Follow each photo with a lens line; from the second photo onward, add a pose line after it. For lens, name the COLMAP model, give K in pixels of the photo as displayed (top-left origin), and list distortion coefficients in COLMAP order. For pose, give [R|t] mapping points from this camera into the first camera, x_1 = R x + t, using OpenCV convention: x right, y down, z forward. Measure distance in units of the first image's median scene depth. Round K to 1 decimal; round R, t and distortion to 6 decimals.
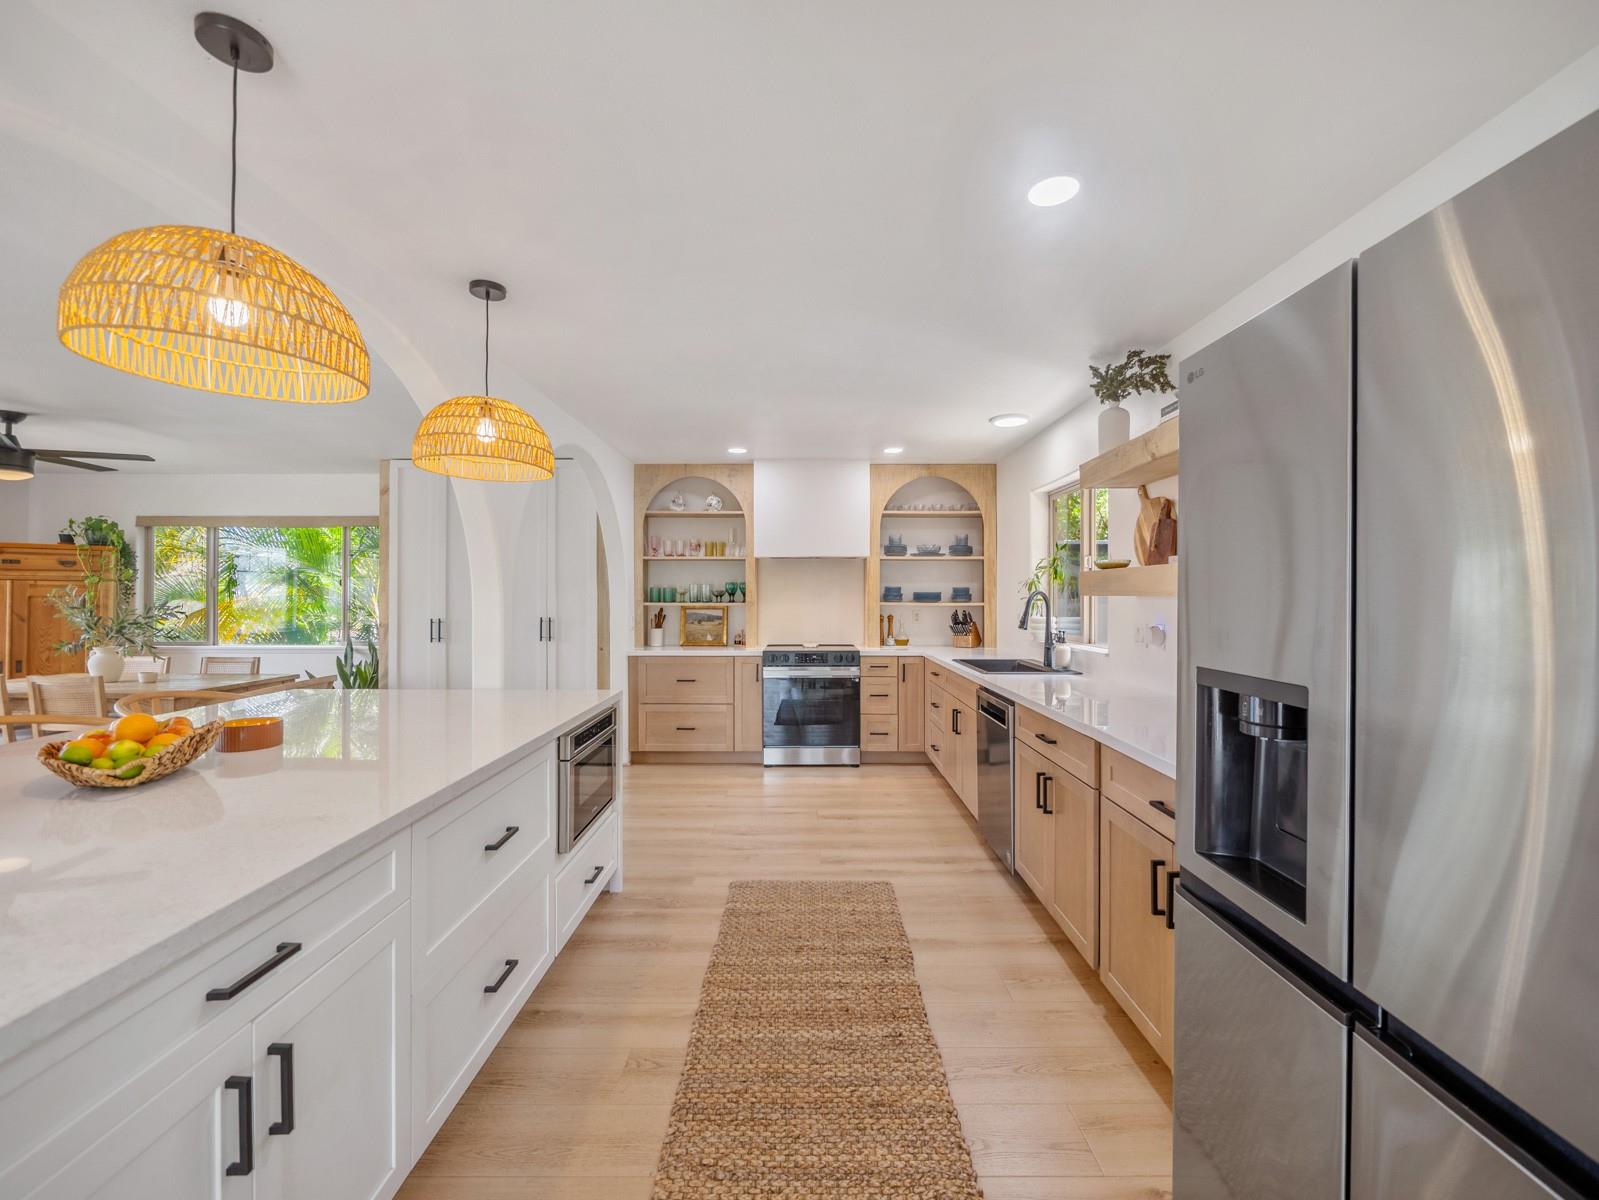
lens RADIAL K [[661.8, 0, 803.6], [0, 661.8, 589.4], [0, 0, 1]] dist [-0.011995, 0.001317]
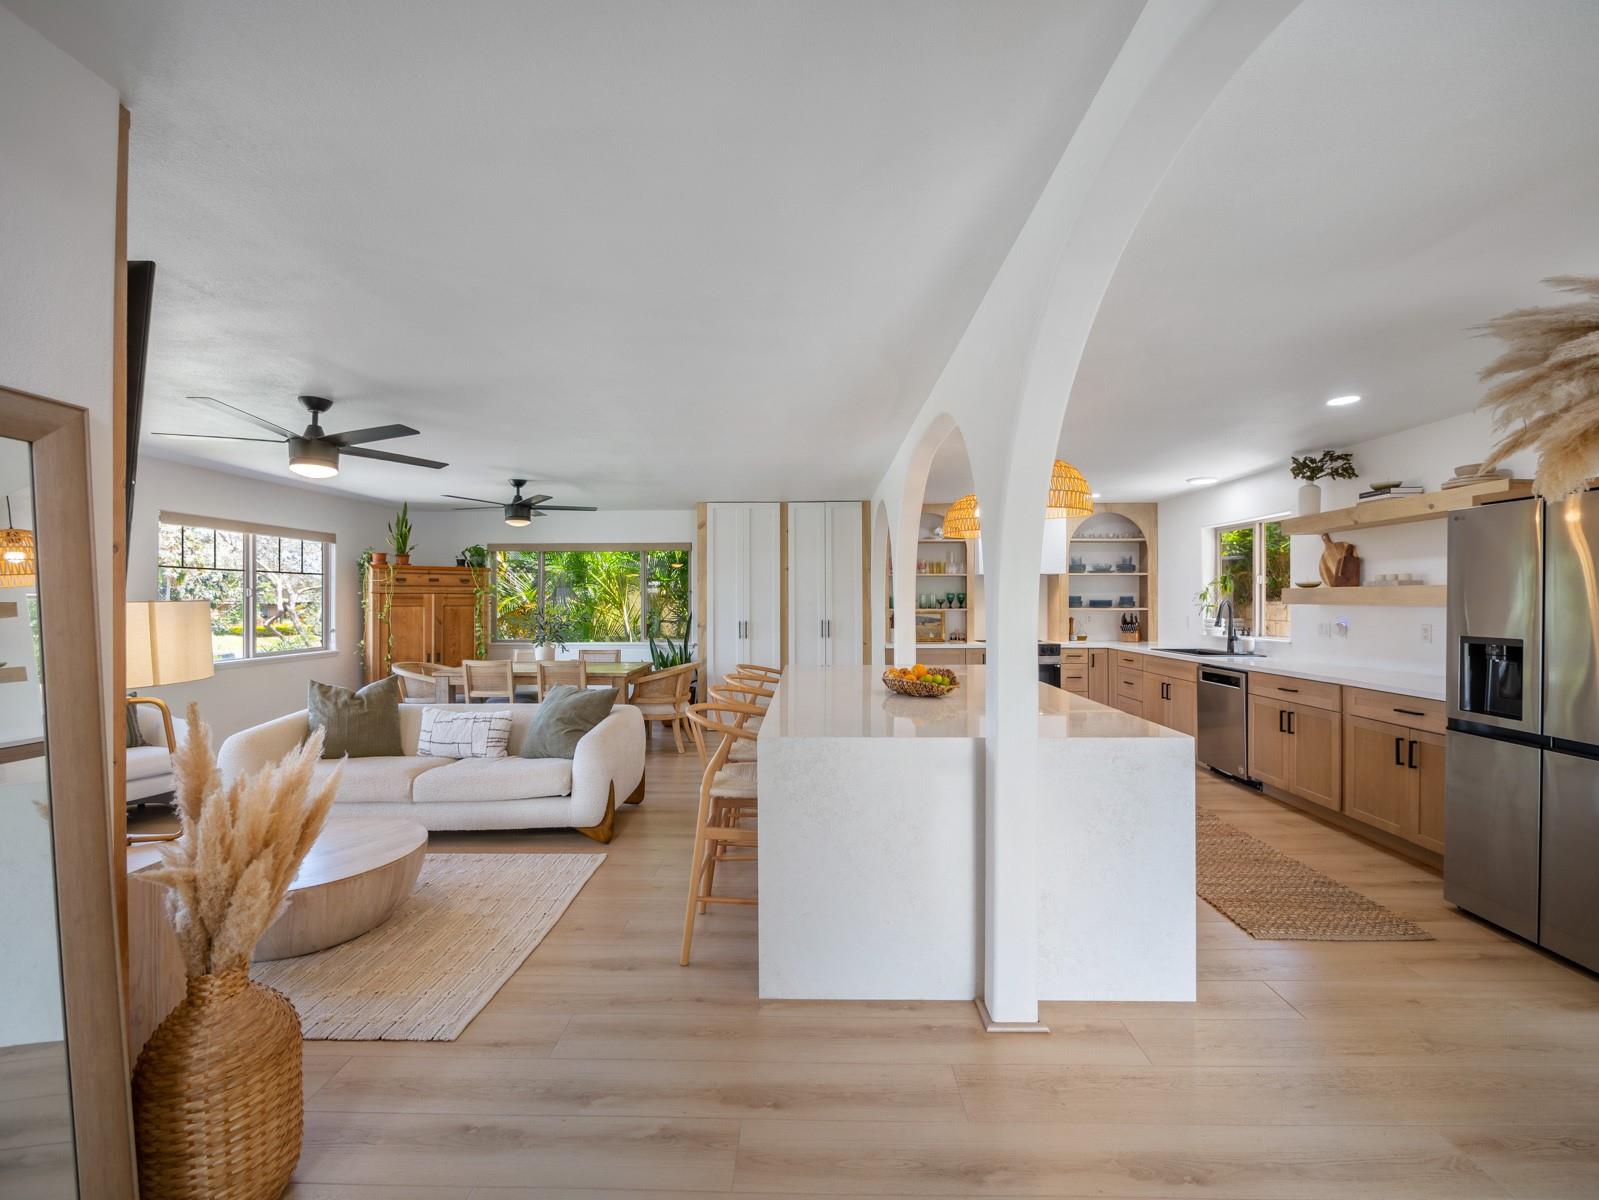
lens RADIAL K [[661.8, 0, 795.3], [0, 661.8, 599.6], [0, 0, 1]] dist [-0.011995, 0.001317]
pose [[0.999800, -0.003177, -0.019770, -0.419775], [0.003370, 0.999947, 0.009756, -0.012333], [0.019738, -0.009821, 0.999757, -0.342396]]
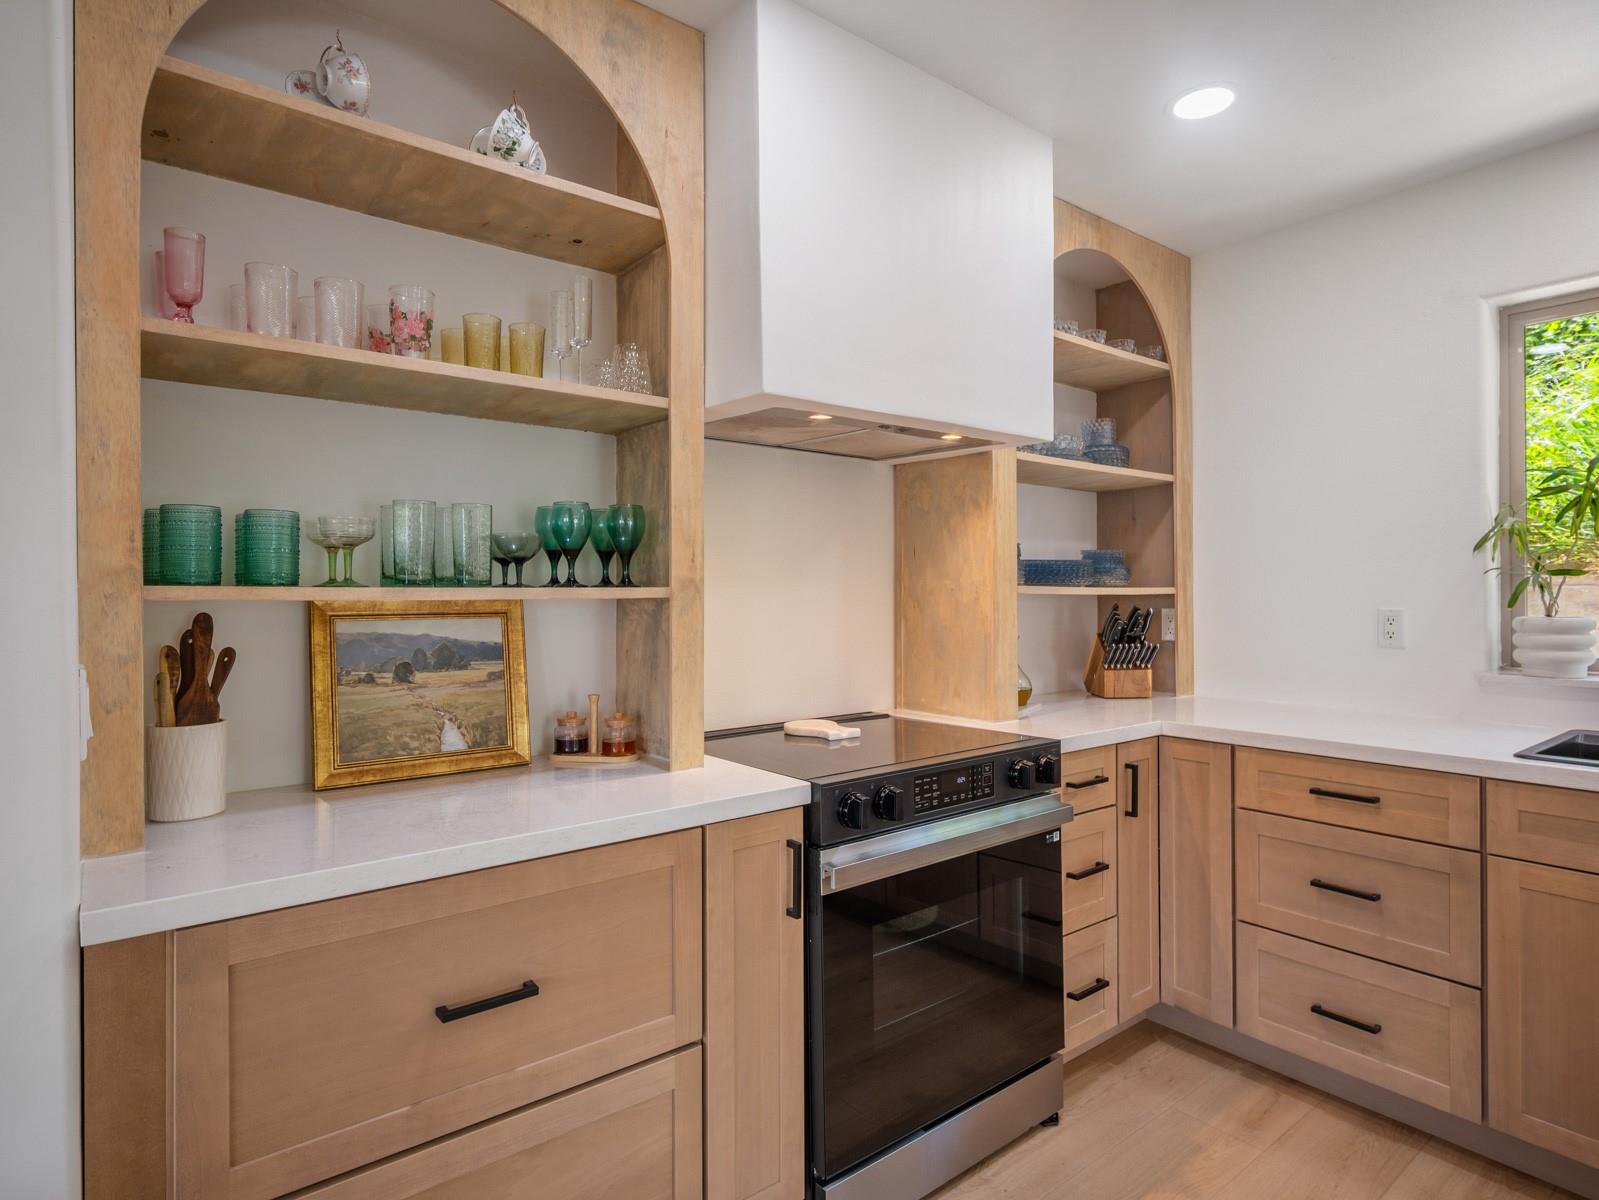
lens RADIAL K [[884.9, 0, 806.2], [0, 884.9, 590.1], [0, 0, 1]] dist [0.018064, -0.000310]
pose [[0.775965, -0.001682, 0.630774, -0.264697], [-0.001138, 0.999991, 0.004066, 0.020524], [-0.630775, -0.003873, 0.775956, 0.738114]]
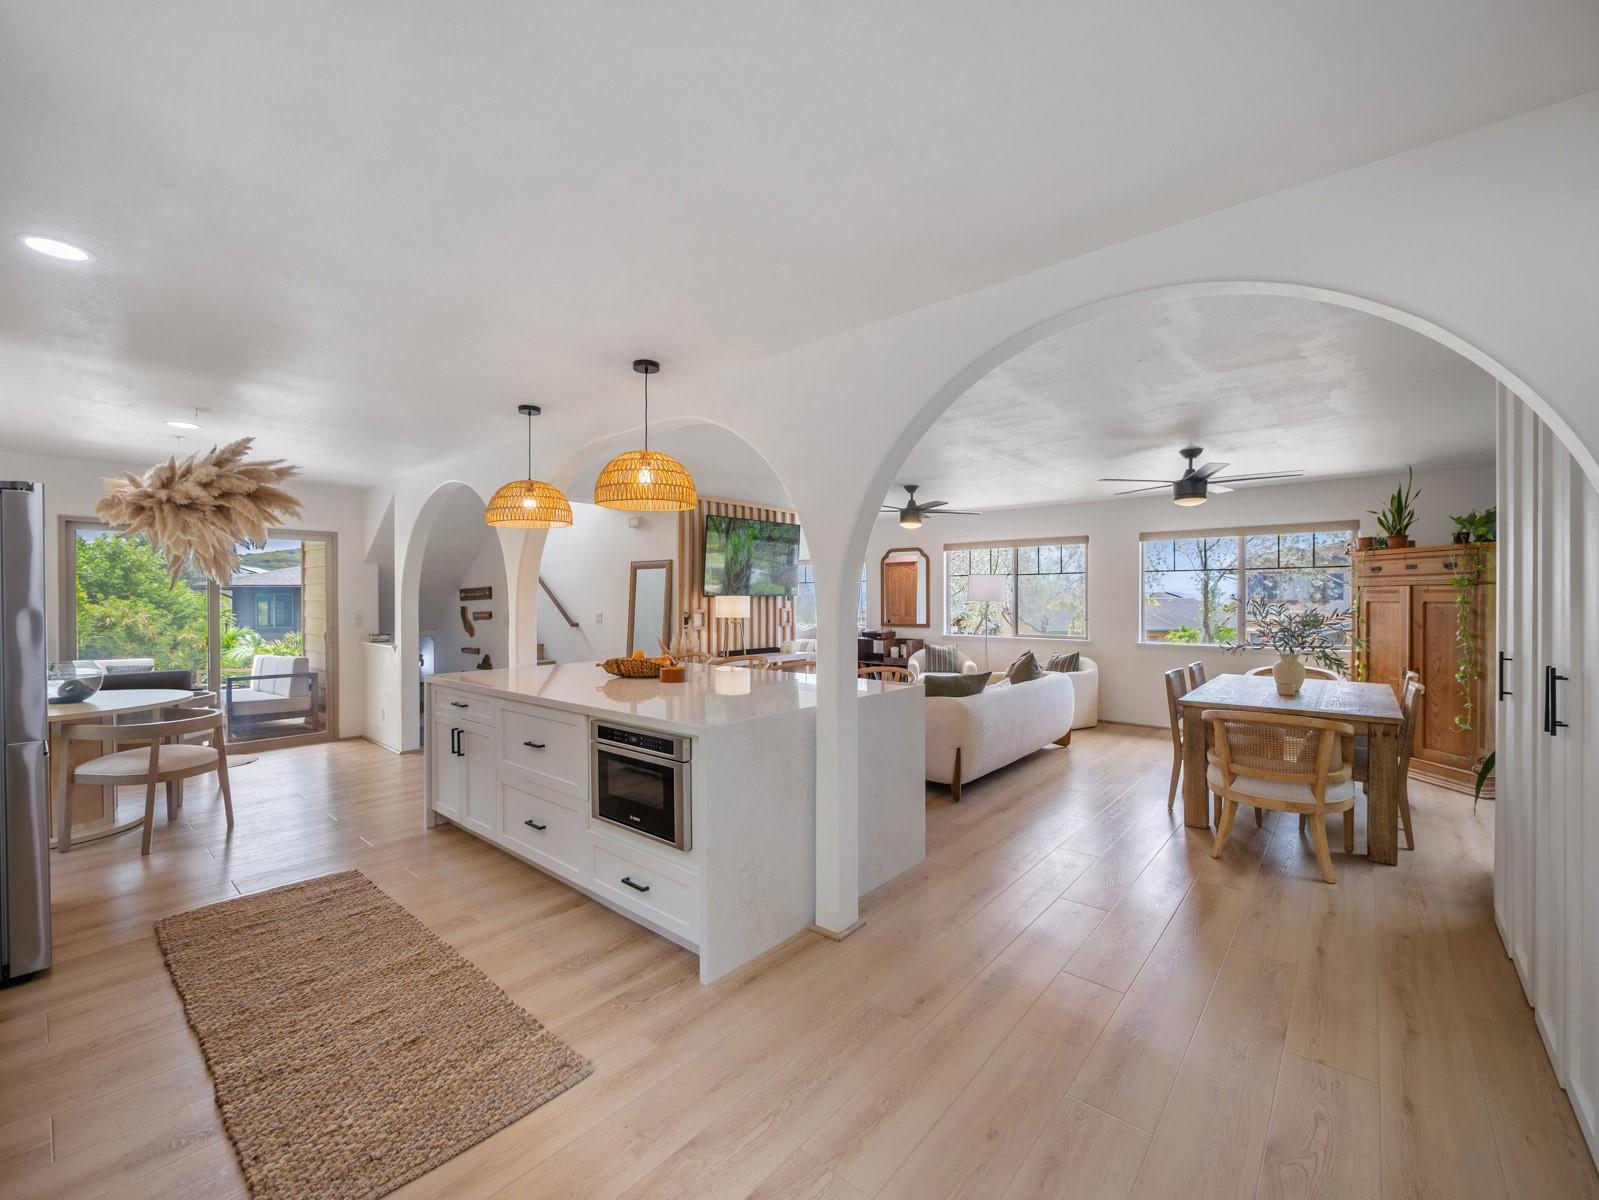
lens RADIAL K [[661.8, 0, 795.5], [0, 661.8, 602.3], [0, 0, 1]] dist [-0.011995, 0.001317]
pose [[-0.653485, 0.005091, -0.756922, 0.135976], [0.006533, 0.999978, 0.001085, 0.003300], [0.756911, -0.004236, -0.653504, 0.905024]]
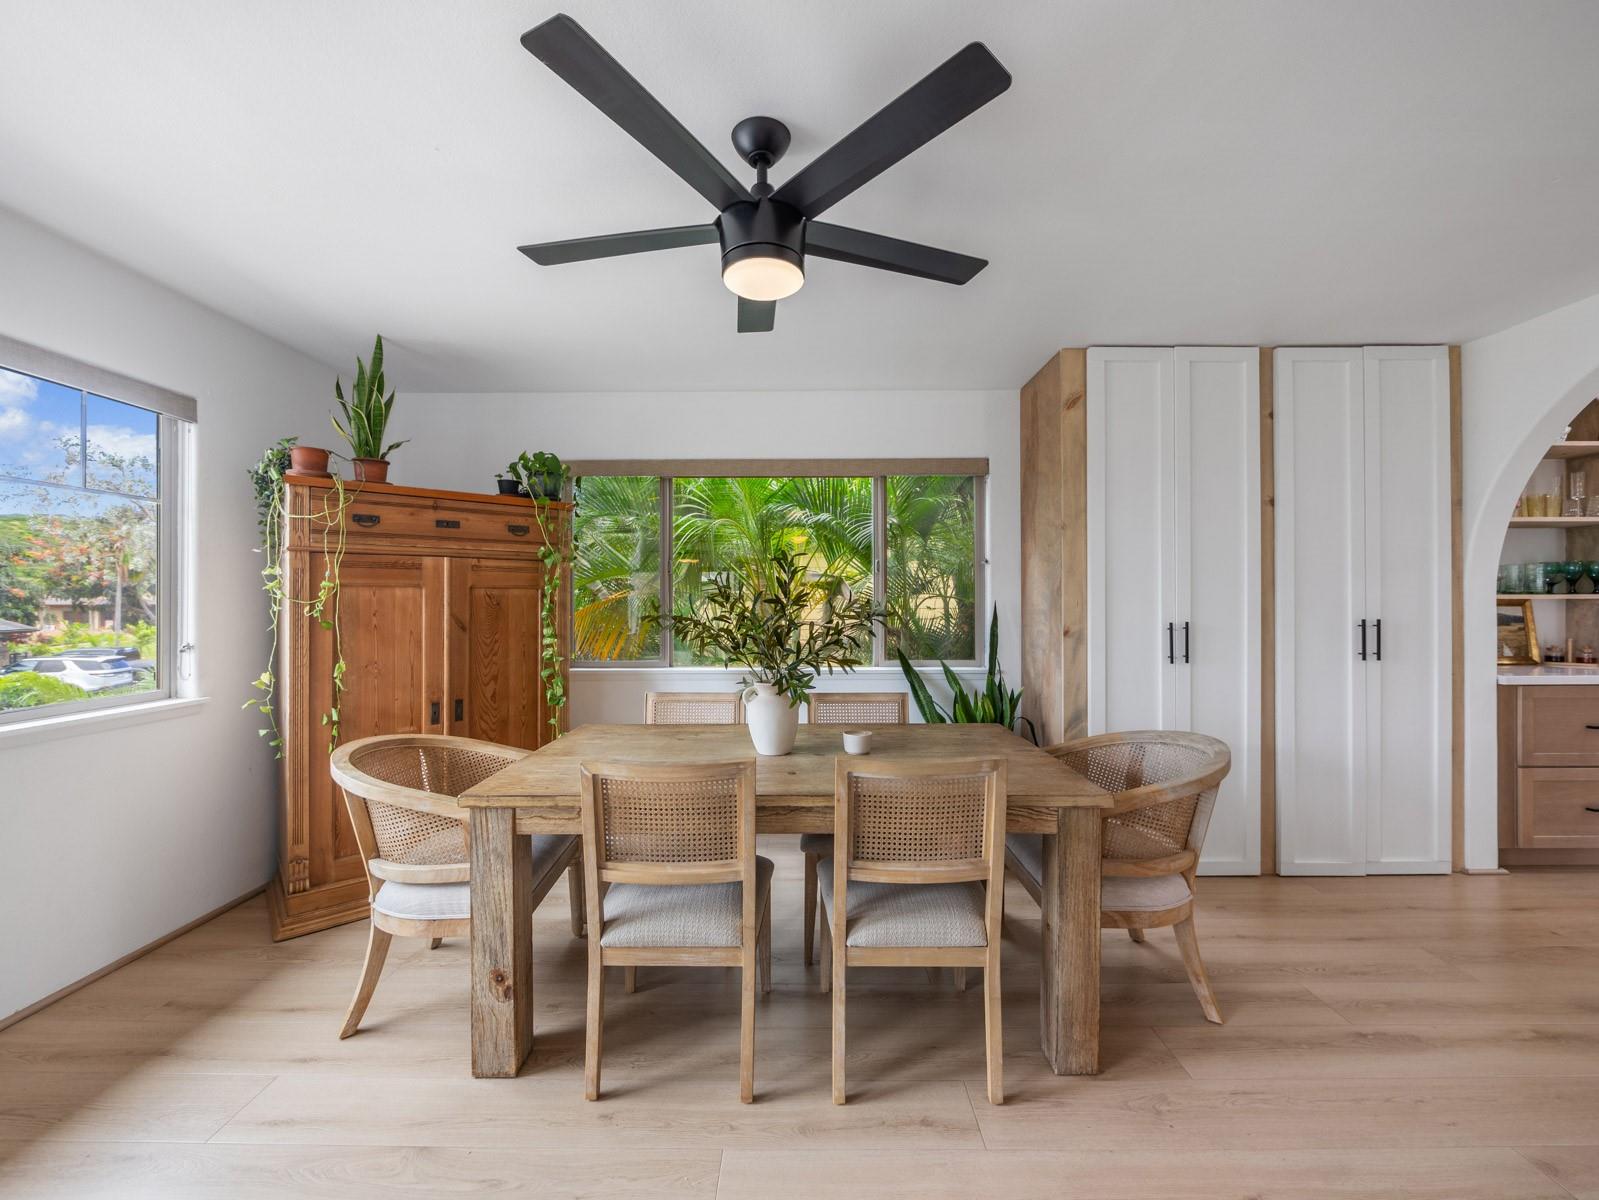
lens RADIAL K [[661.8, 0, 793.7], [0, 661.8, 602.7], [0, 0, 1]] dist [-0.011995, 0.001317]
pose [[0.999972, -0.005103, -0.005397, -0.879256], [0.005127, 0.999977, 0.004499, 0.022923], [0.005374, -0.004527, 0.999975, 0.417748]]
